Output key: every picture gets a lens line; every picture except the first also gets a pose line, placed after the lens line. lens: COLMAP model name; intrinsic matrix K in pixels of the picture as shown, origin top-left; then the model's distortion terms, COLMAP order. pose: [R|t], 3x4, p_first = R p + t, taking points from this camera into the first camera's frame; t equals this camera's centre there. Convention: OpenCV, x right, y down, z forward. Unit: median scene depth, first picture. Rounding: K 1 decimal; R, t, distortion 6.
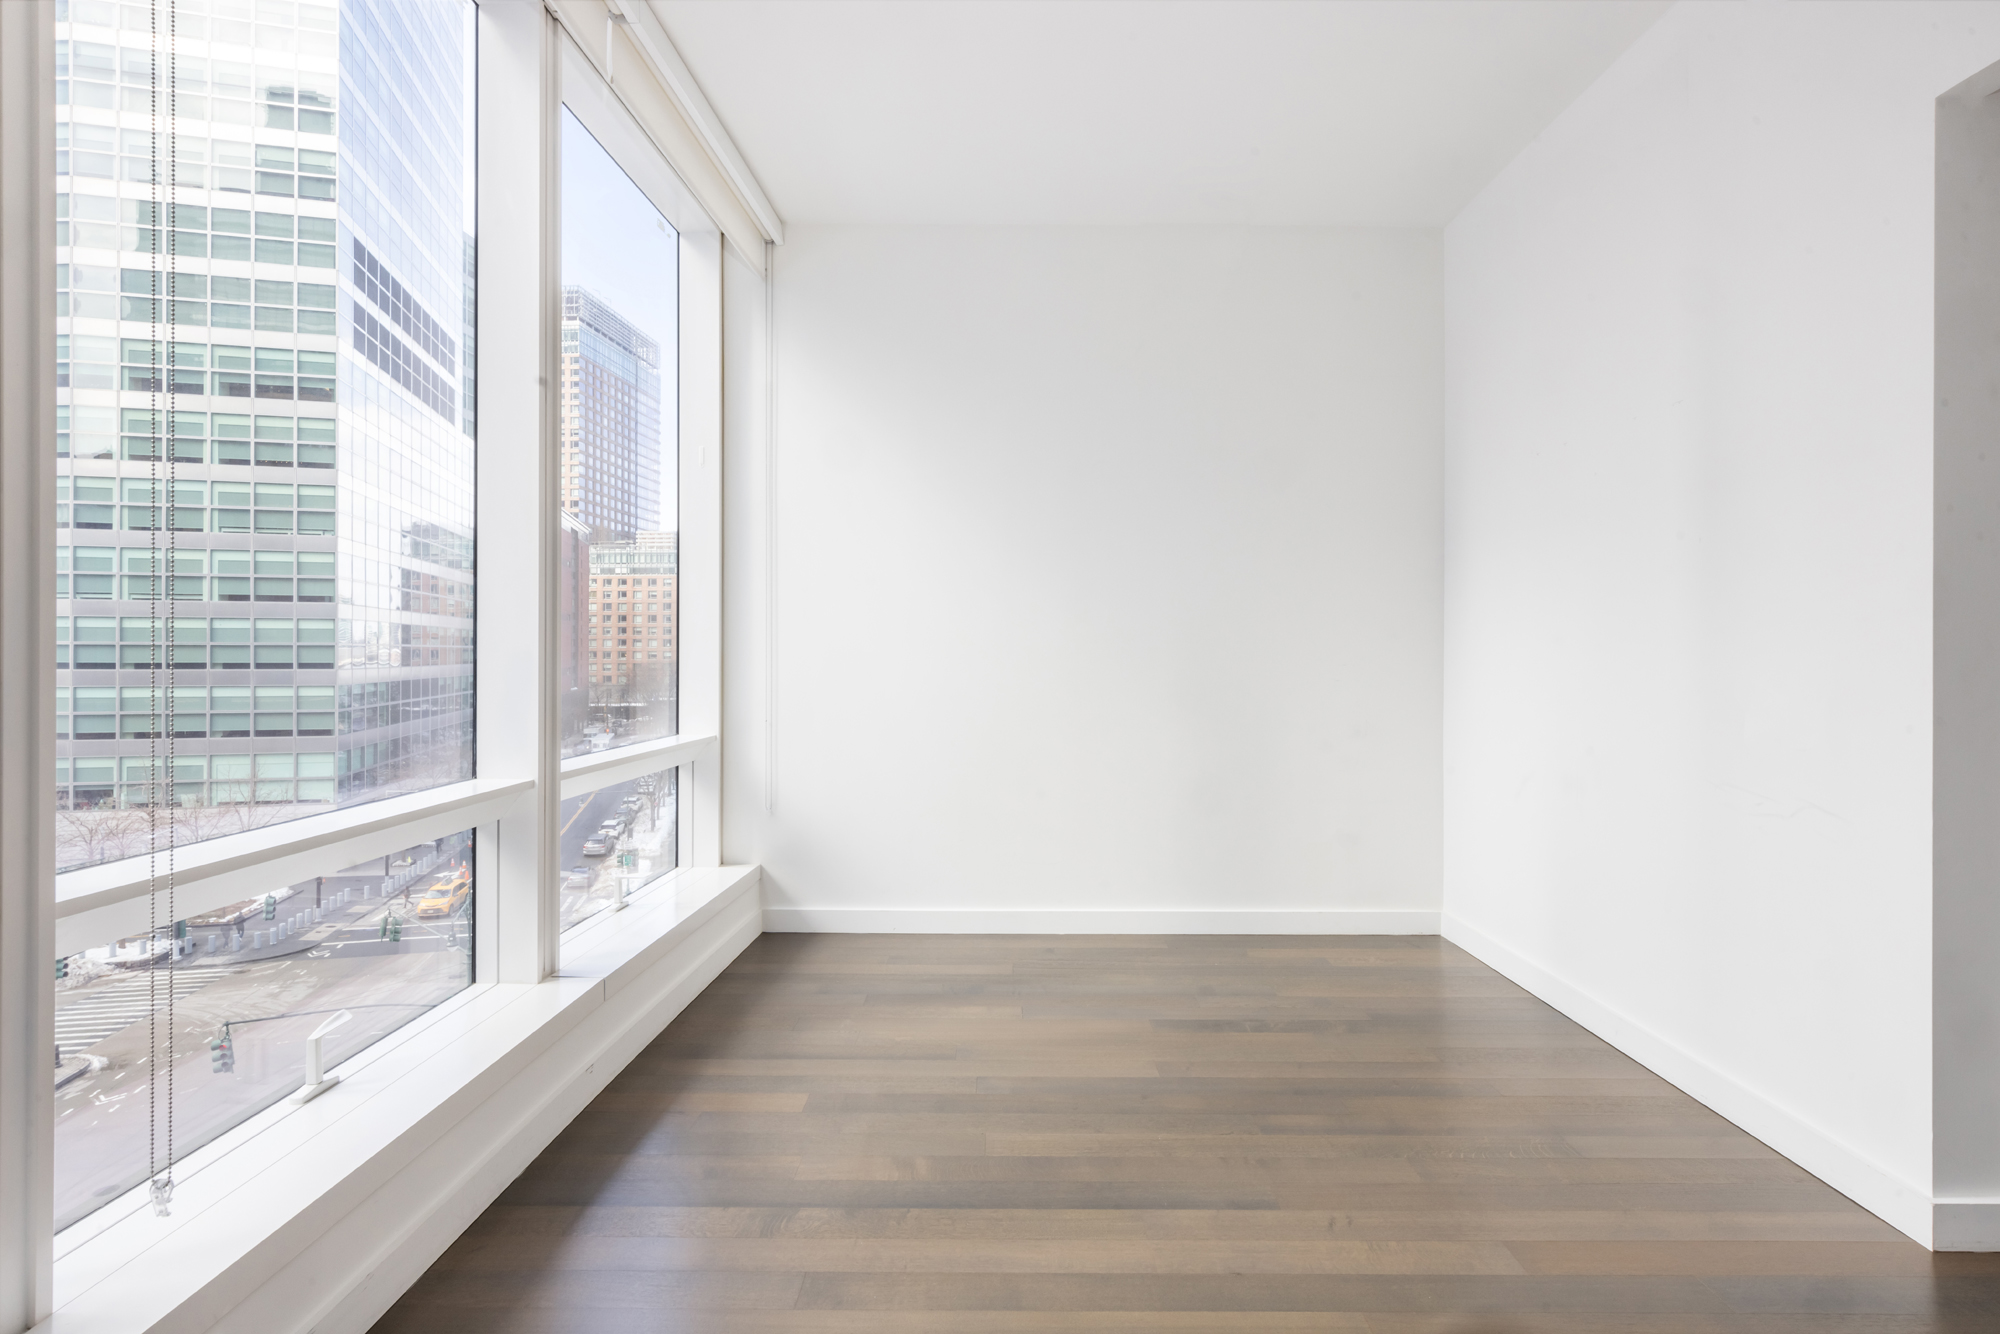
lens RADIAL K [[973.2, 0, 1018.4], [0, 973.2, 657.6], [0, 0, 1]] dist [0.018843, 0.000205]
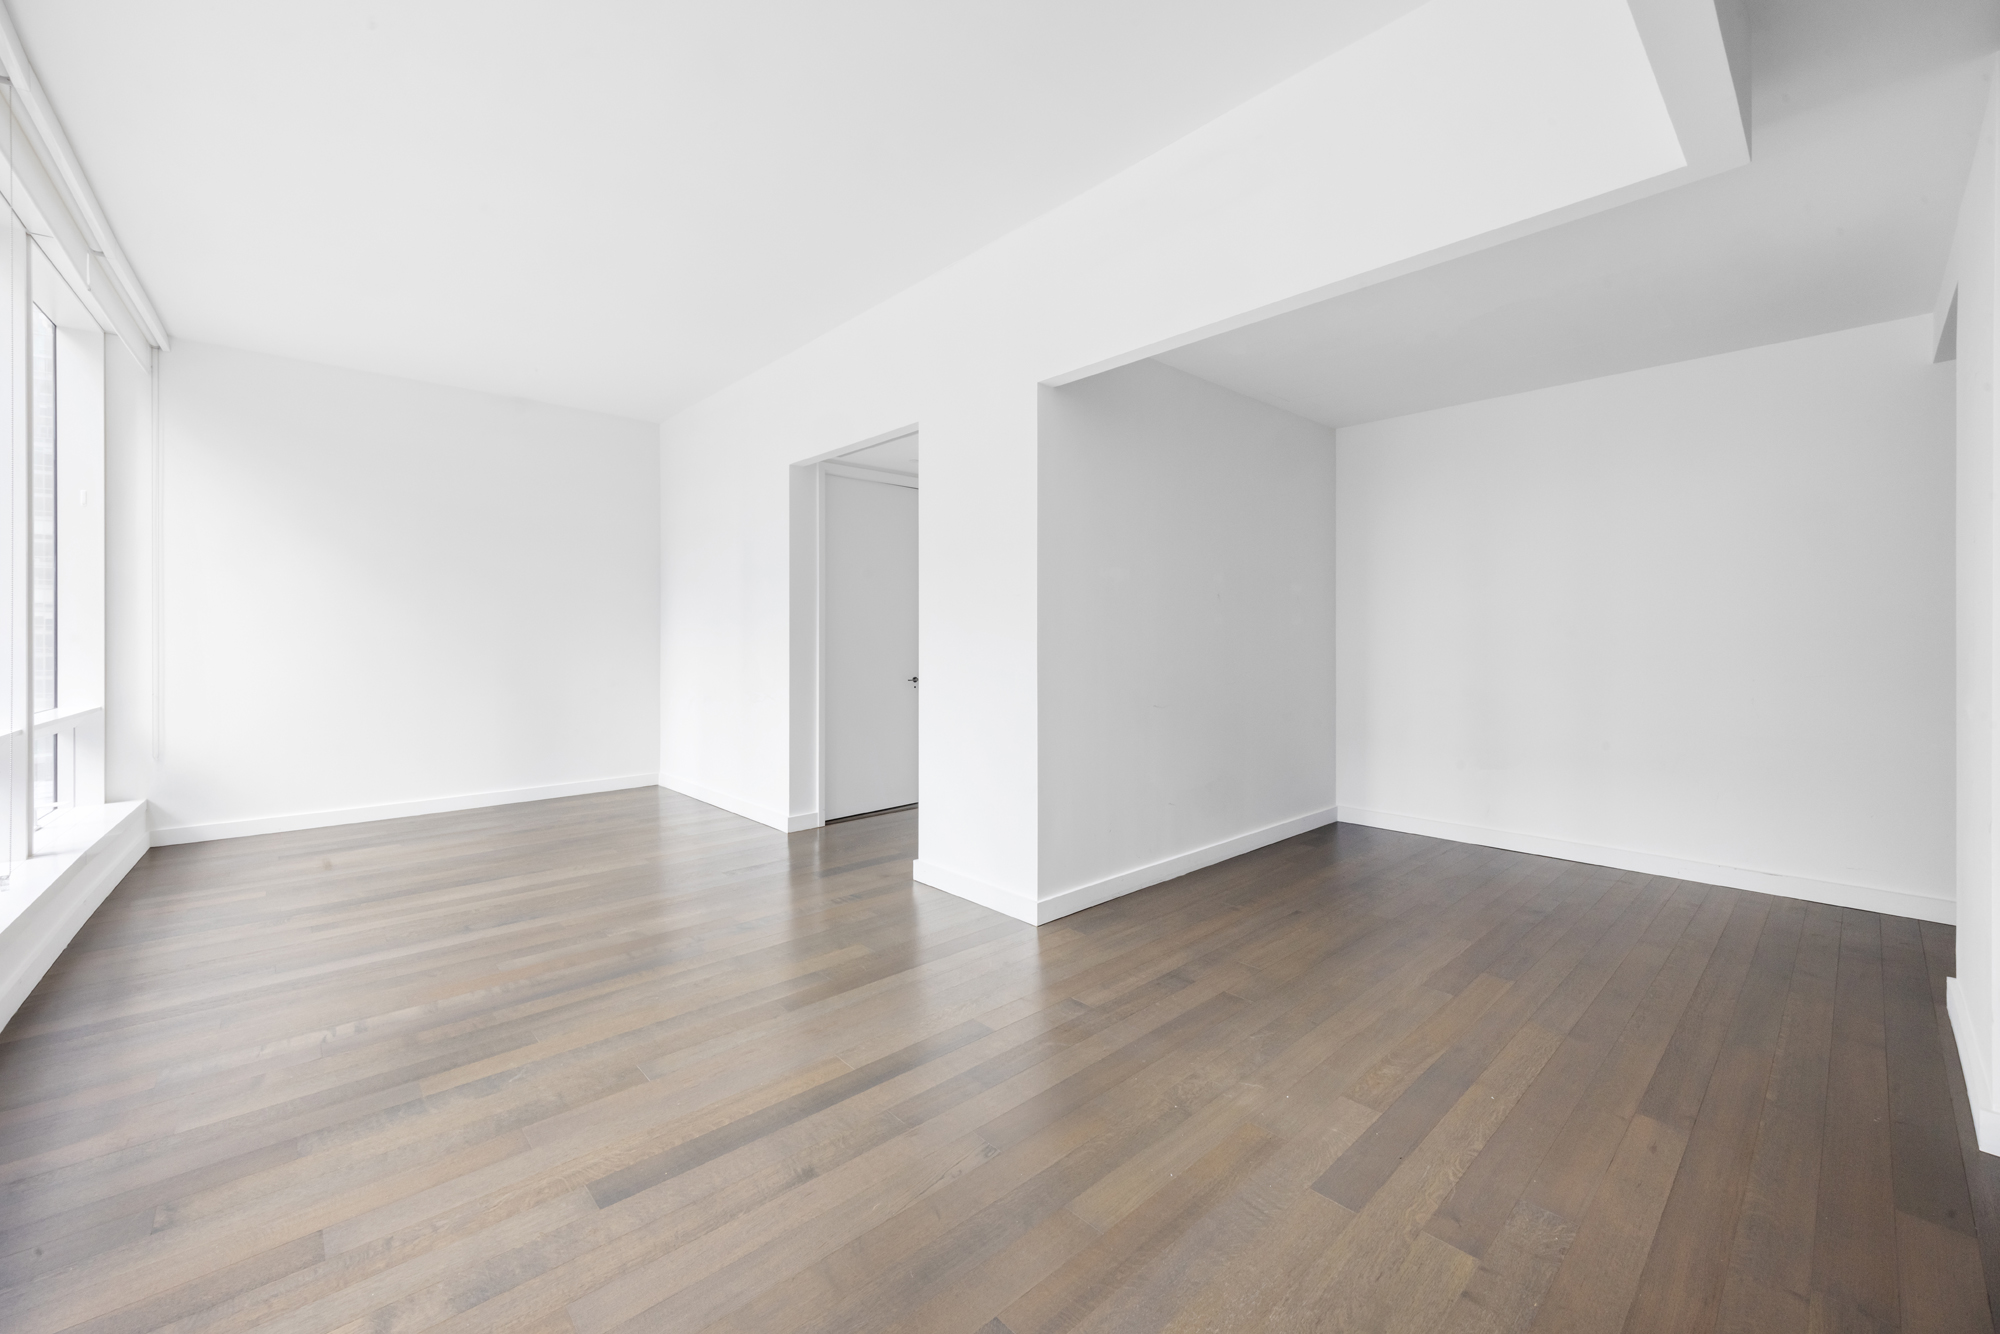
lens RADIAL K [[779.3, 0, 1007.6], [0, 779.3, 636.5], [0, 0, 1]] dist [0.001584, 0.000270]
pose [[0.736477, -0.002978, 0.676456, -0.116789], [0.003691, 0.999993, 0.000383, -0.012100], [-0.676453, 0.002215, 0.736483, -0.636759]]
